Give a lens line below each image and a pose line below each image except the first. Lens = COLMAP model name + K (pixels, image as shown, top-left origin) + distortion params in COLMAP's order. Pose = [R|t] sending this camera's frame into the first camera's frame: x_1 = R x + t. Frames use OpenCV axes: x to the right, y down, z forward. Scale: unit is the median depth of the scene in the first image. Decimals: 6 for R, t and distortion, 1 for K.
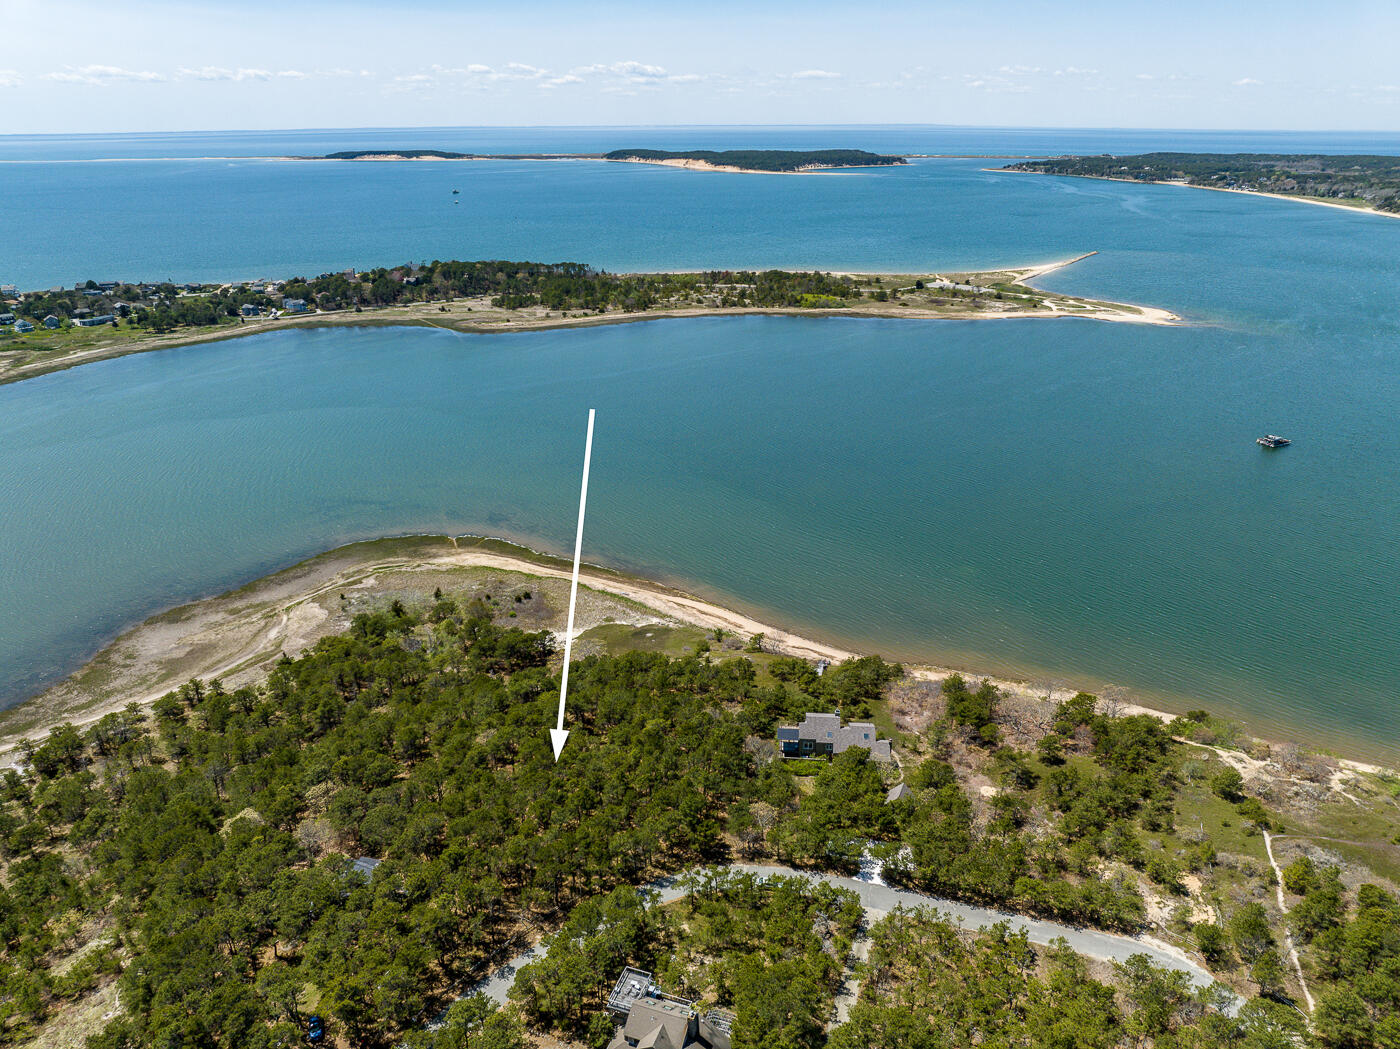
lens RADIAL K [[998.4, 0, 700.0], [0, 998.4, 524.5], [0, 0, 1]] dist [-0.042230, 0.001108]
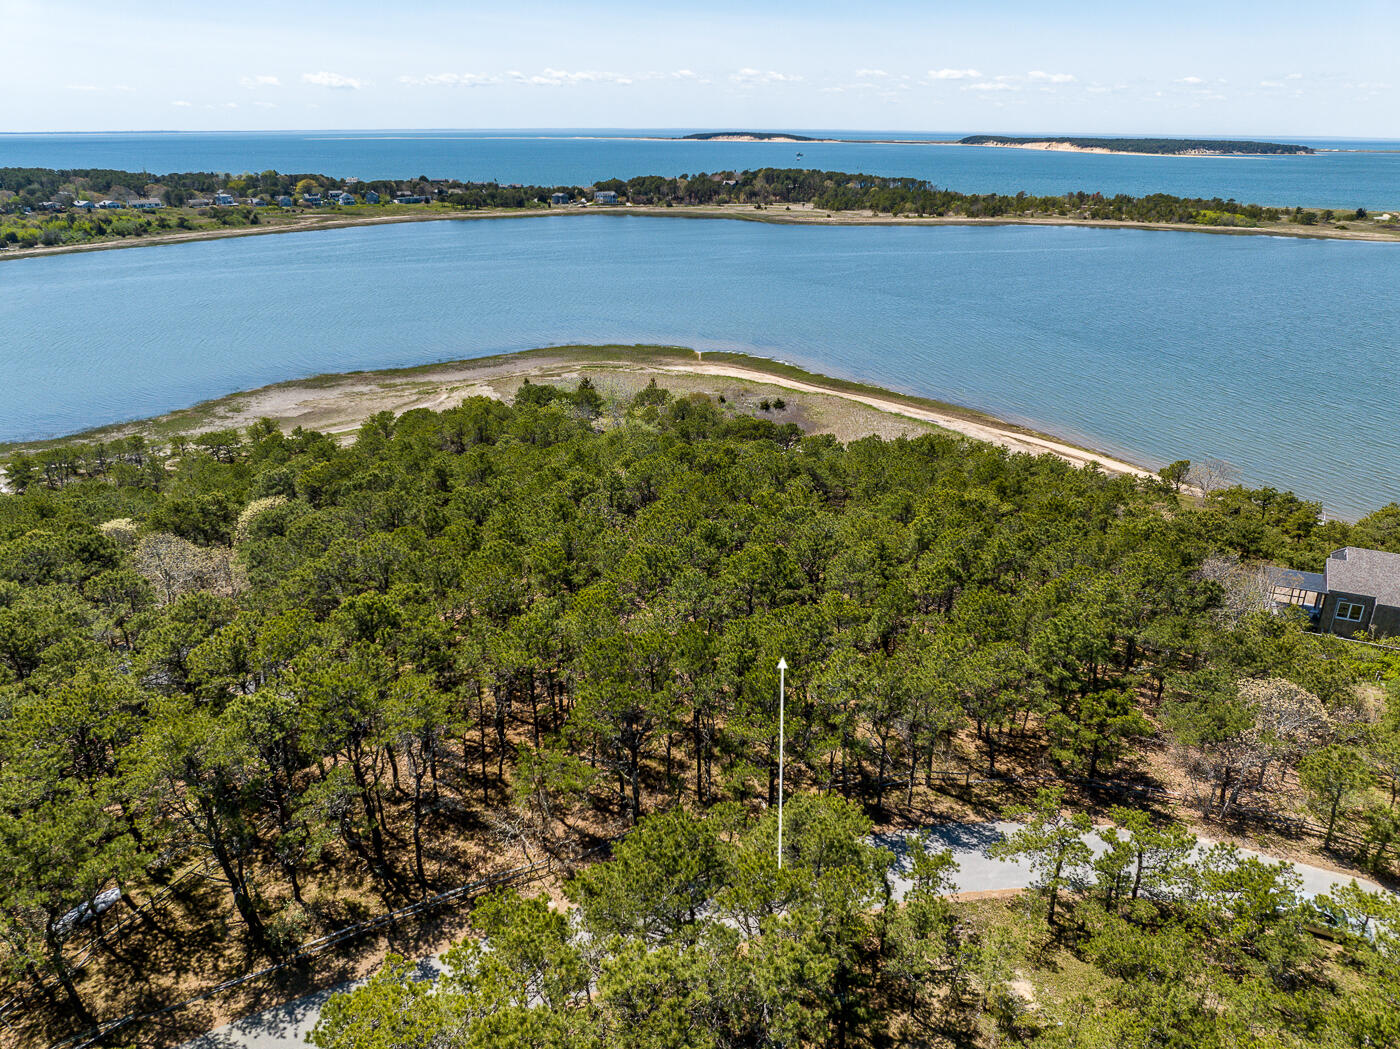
lens RADIAL K [[998.4, 0, 700.0], [0, 998.4, 524.5], [0, 0, 1]] dist [-0.042230, 0.001108]
pose [[0.945767, 0.136616, -0.294722, -0.019779], [-0.138210, 0.990281, 0.015517, 0.146981], [0.293977, 0.026058, 0.955457, 0.364050]]
